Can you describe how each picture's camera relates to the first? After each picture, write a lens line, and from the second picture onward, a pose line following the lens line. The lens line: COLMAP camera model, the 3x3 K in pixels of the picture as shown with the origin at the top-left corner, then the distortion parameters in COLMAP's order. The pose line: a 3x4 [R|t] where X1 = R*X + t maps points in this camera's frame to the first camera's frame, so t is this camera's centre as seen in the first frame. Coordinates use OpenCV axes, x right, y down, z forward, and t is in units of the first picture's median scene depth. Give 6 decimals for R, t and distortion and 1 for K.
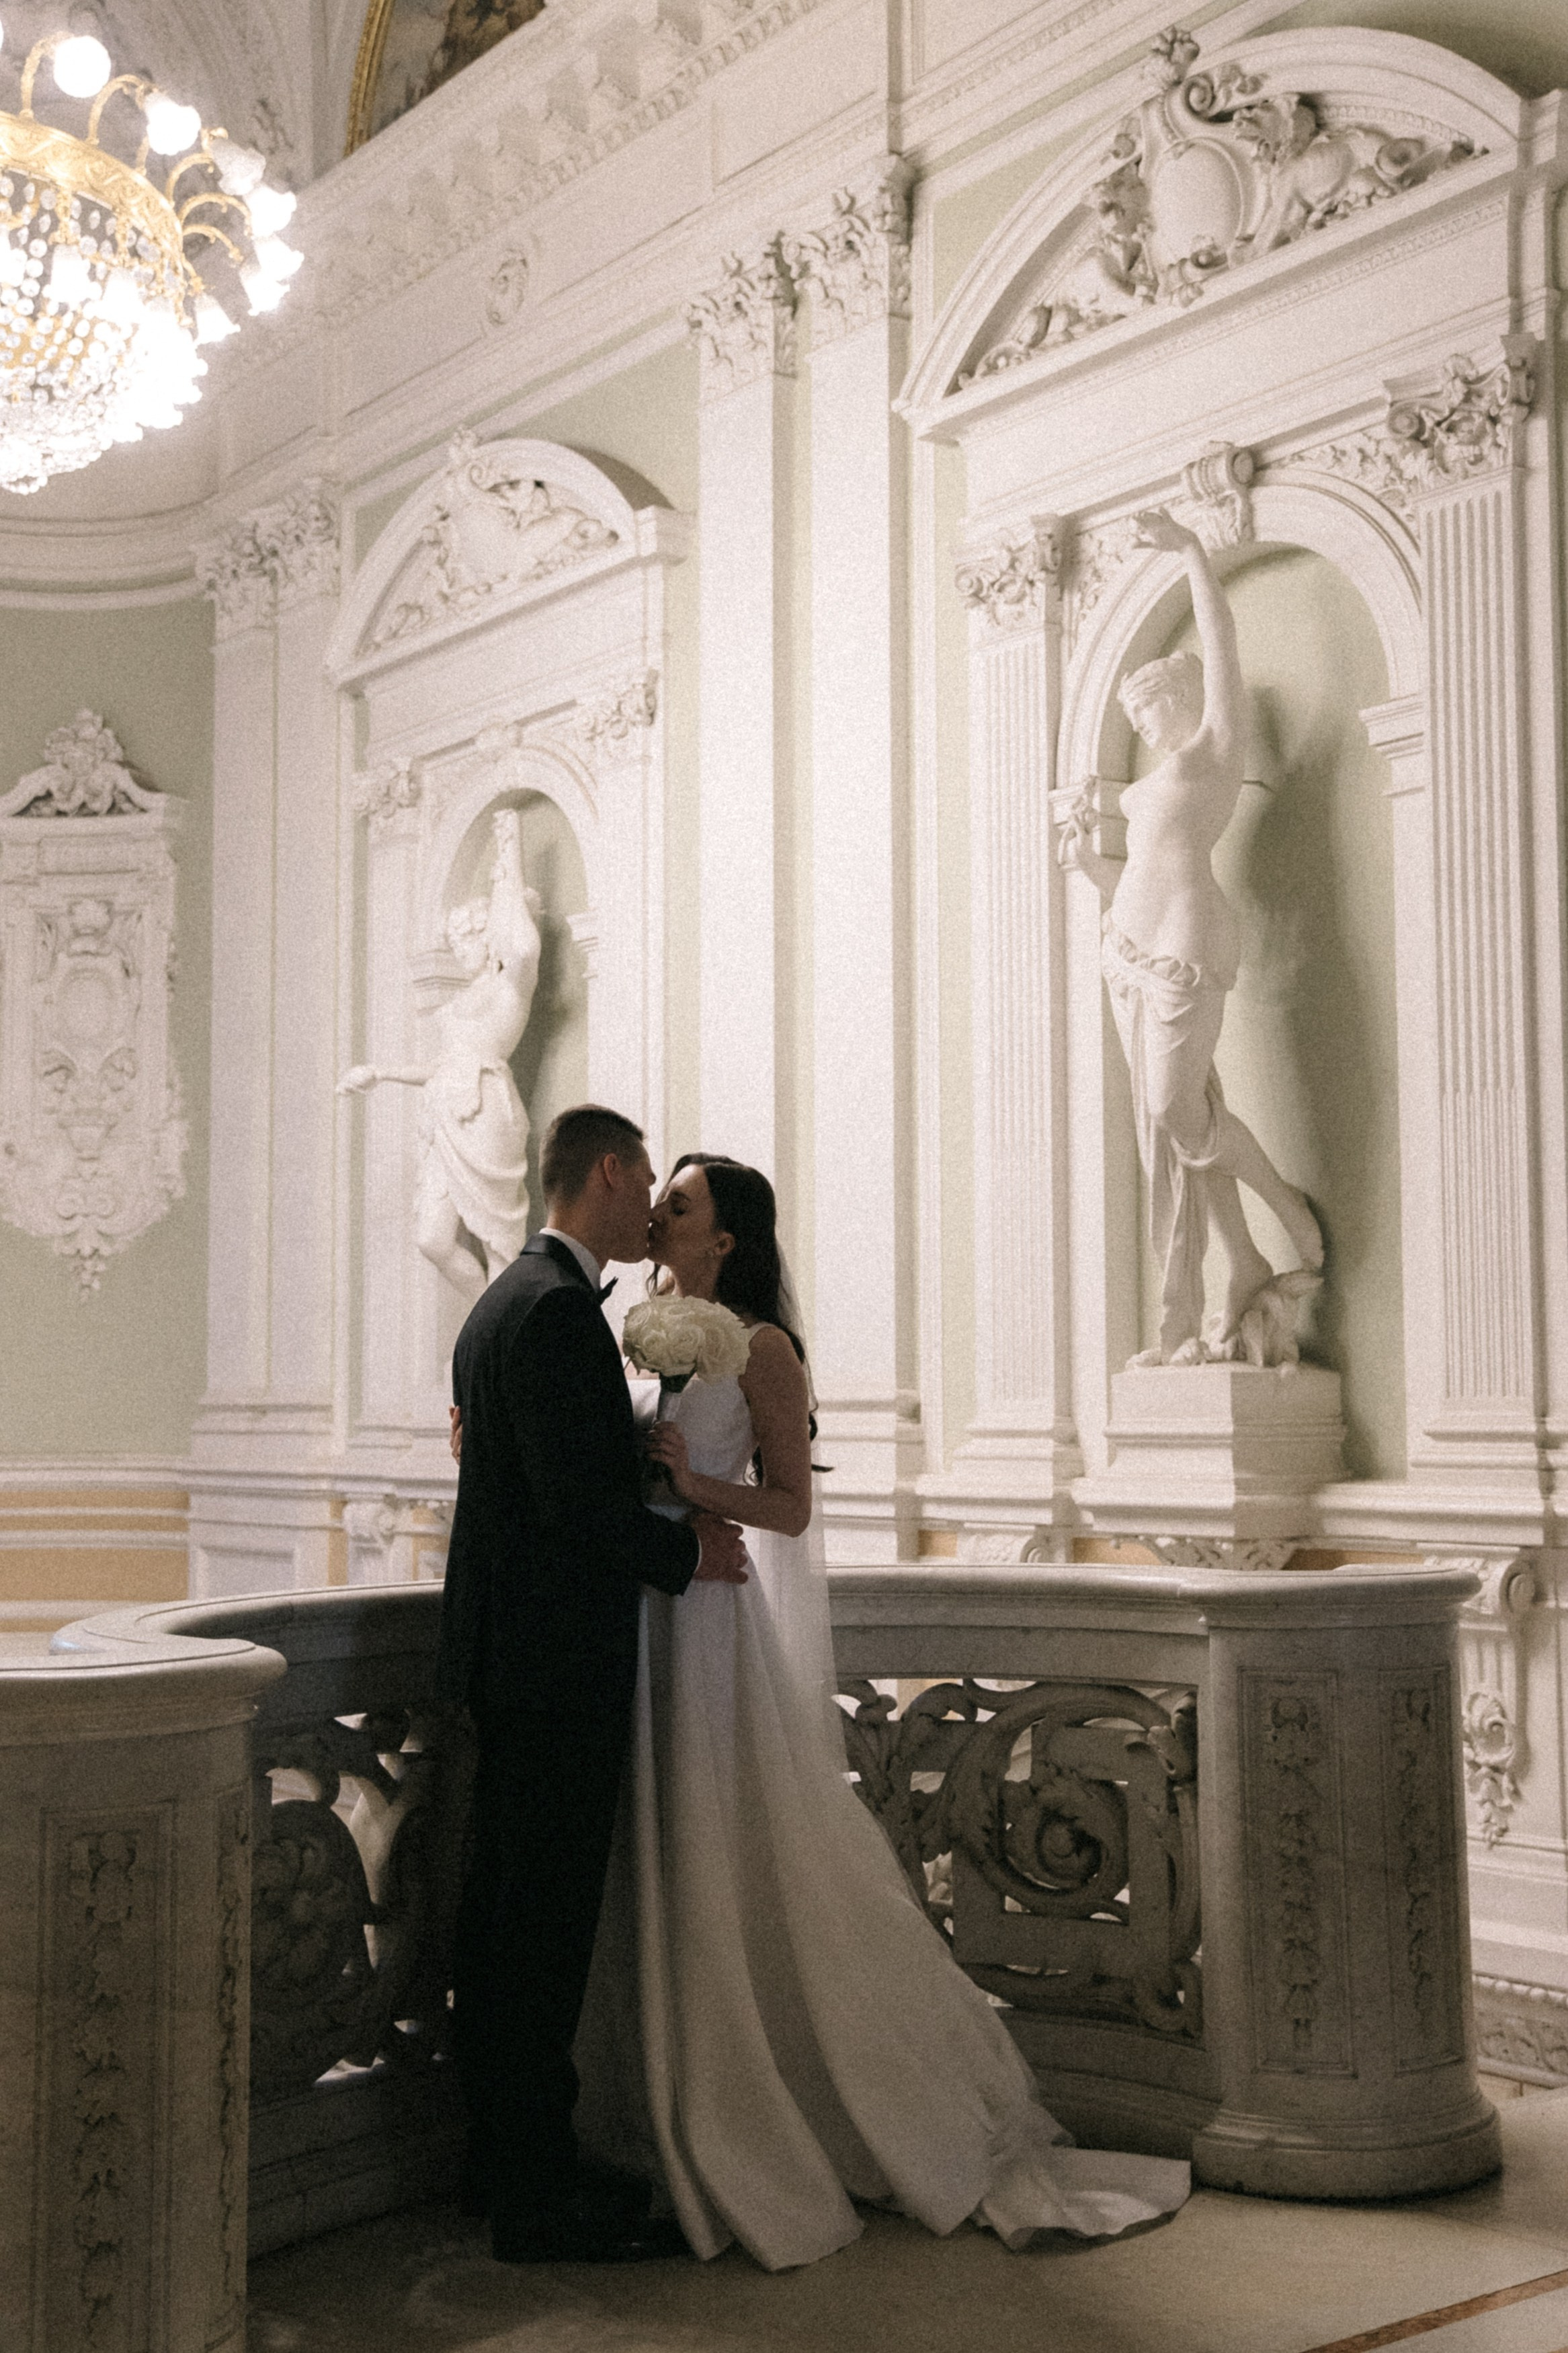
lens RADIAL K [[2824.8, 0, 784.0], [0, 2824.8, 1176.5], [0, 0, 1]] dist [0.005923, 0.141050]
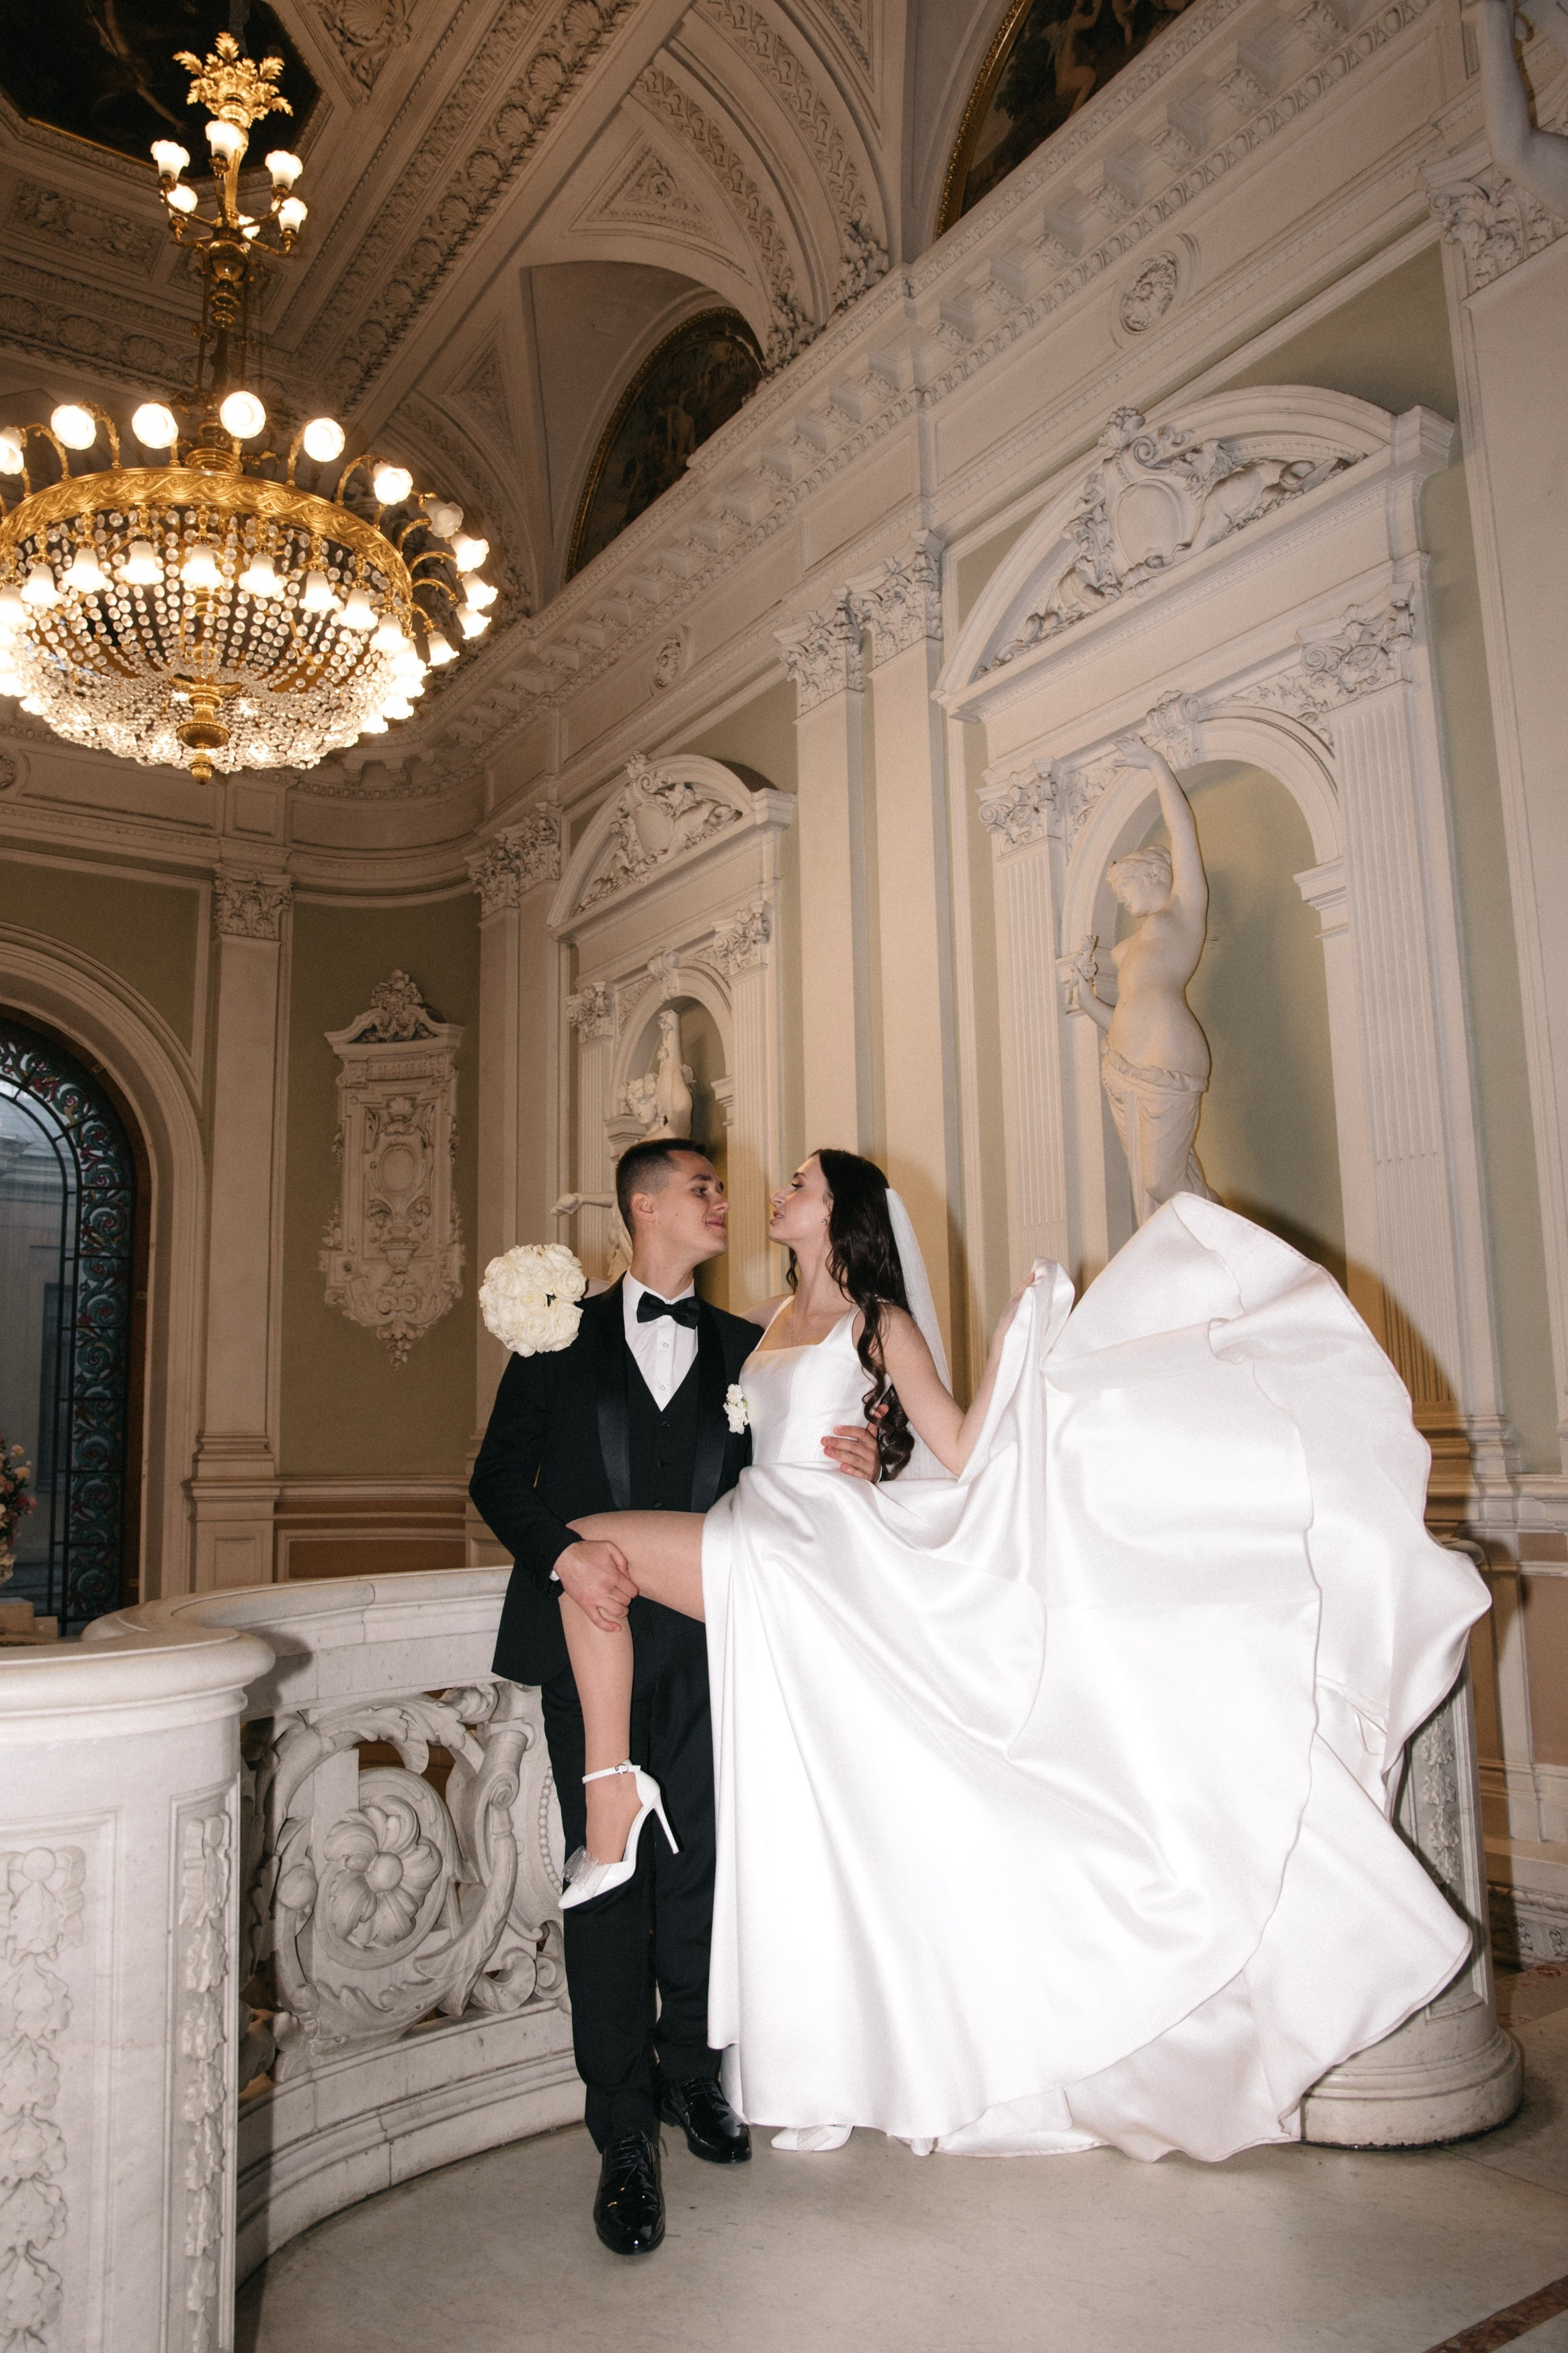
lens RADIAL K [[1702.4, 0, 784.0], [0, 1702.4, 1176.5], [0, 0, 1]] dist [-0.091549, 0.038721]
pose [[0.997663, -0.024979, -0.063603, 0.012562], [0.019788, 0.996519, -0.080980, 0.025134], [0.065404, 0.079532, 0.994684, 0.178829]]
